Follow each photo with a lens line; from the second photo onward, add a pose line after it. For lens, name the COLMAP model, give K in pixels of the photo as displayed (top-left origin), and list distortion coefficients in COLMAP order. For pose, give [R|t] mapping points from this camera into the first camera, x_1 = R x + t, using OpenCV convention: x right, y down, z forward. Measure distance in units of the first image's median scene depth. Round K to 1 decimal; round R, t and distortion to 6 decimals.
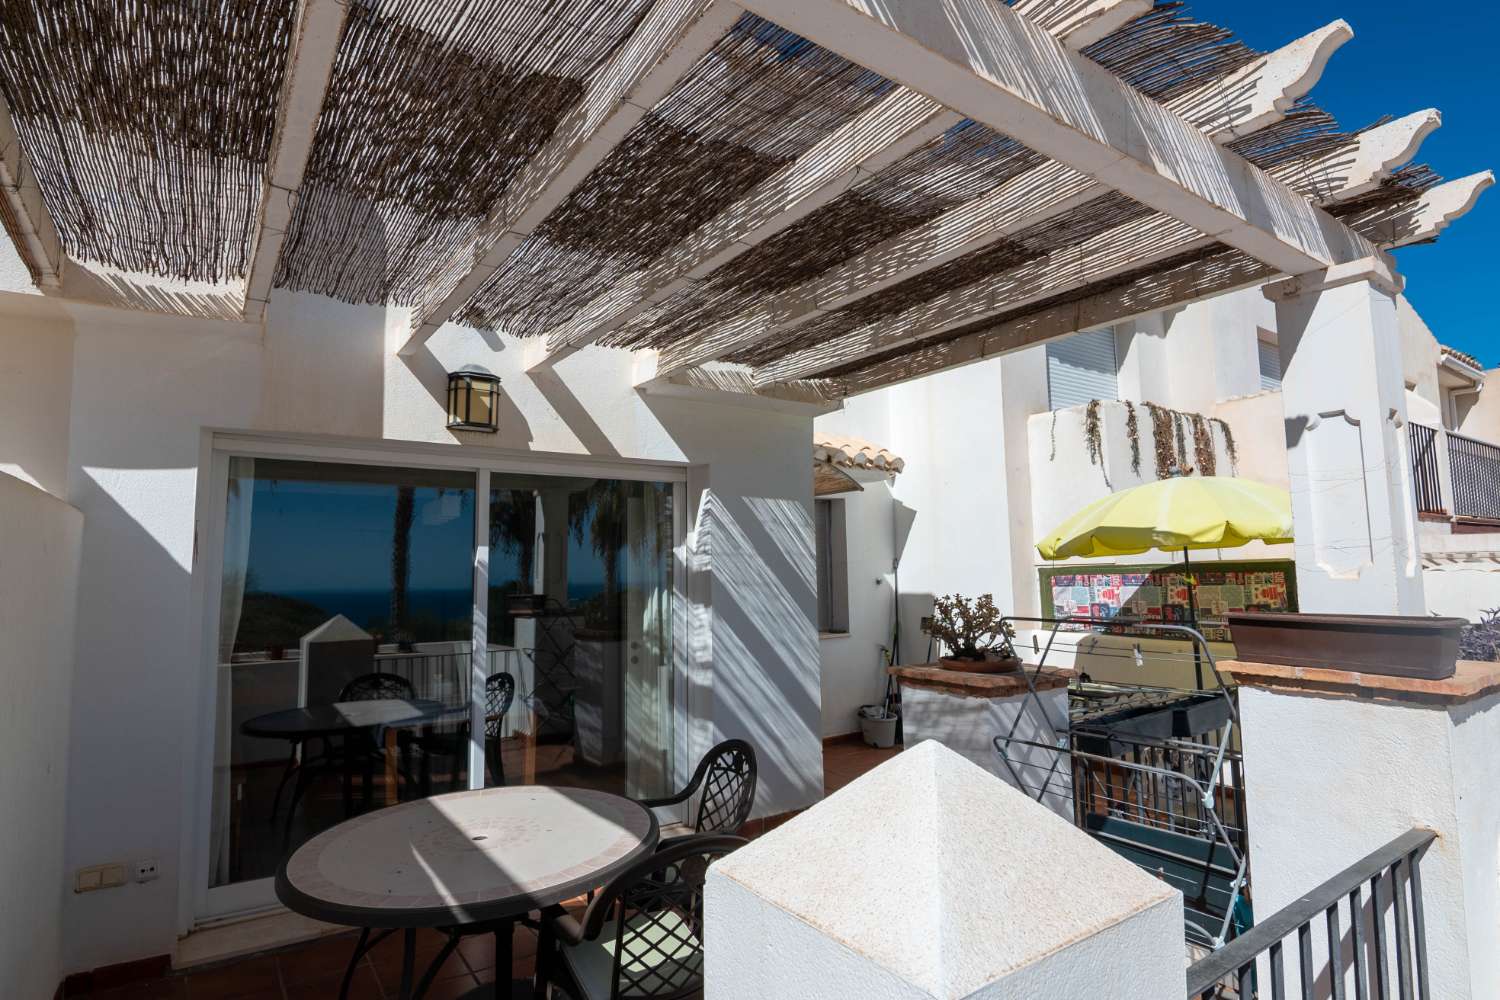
lens RADIAL K [[782.6, 0, 760.7], [0, 782.6, 497.3], [0, 0, 1]] dist [0.001546, -0.014970]
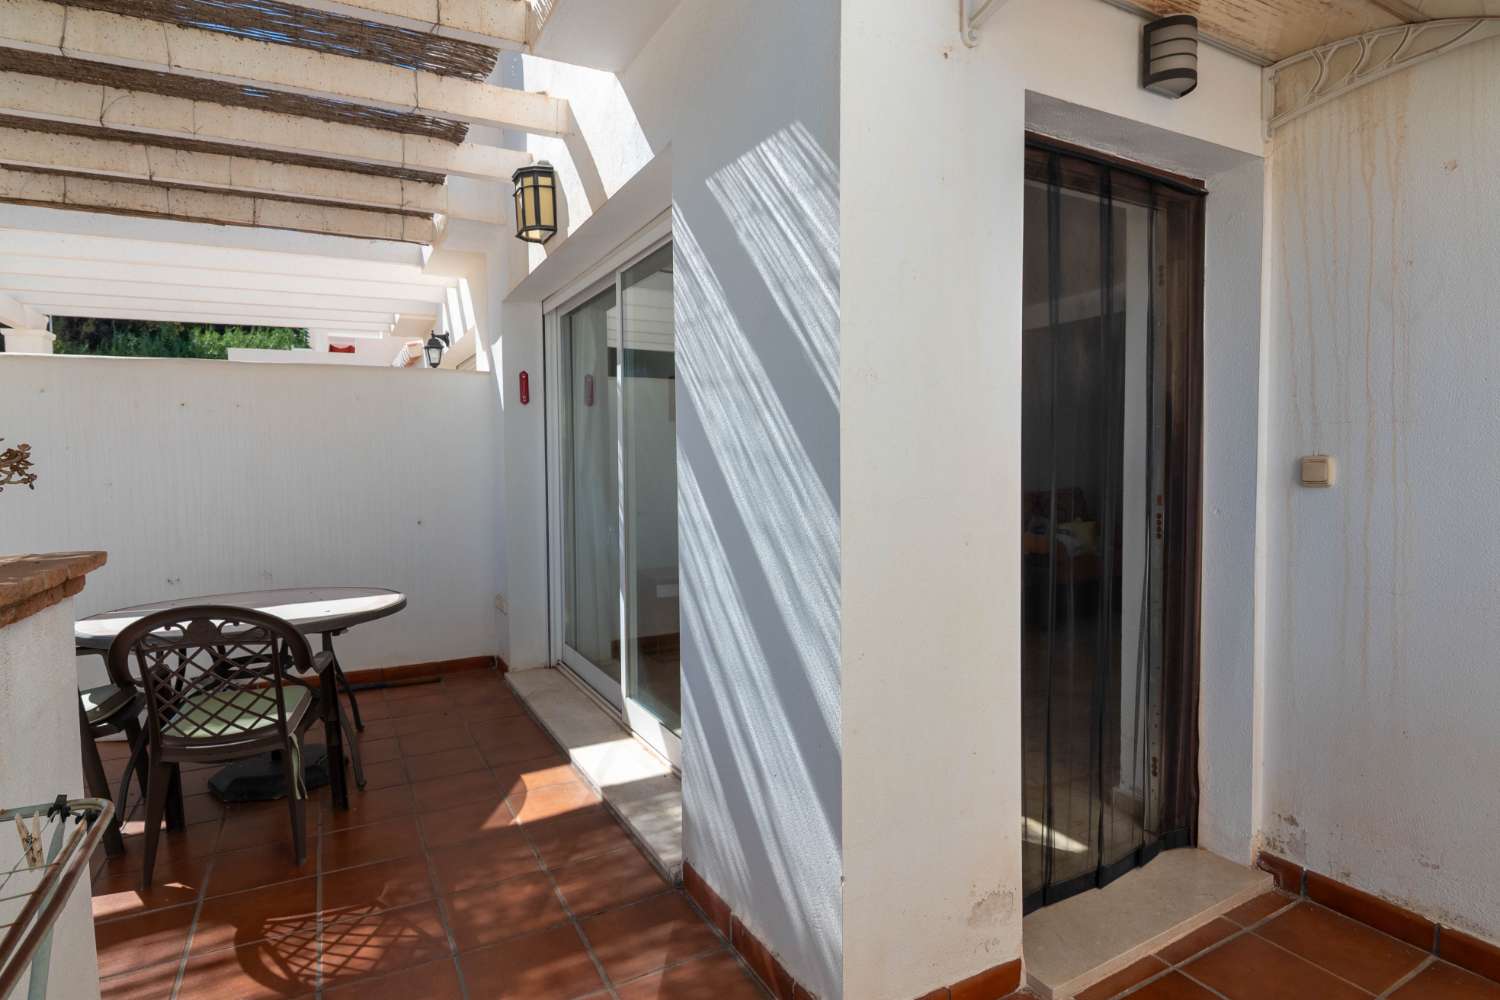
lens RADIAL K [[782.6, 0, 760.7], [0, 782.6, 497.3], [0, 0, 1]] dist [0.001546, -0.014970]
pose [[-0.117010, 0.062033, -0.991192, 0.403024], [0.102501, 0.993472, 0.050076, 0.151311], [0.987827, -0.095739, -0.122604, 1.049505]]
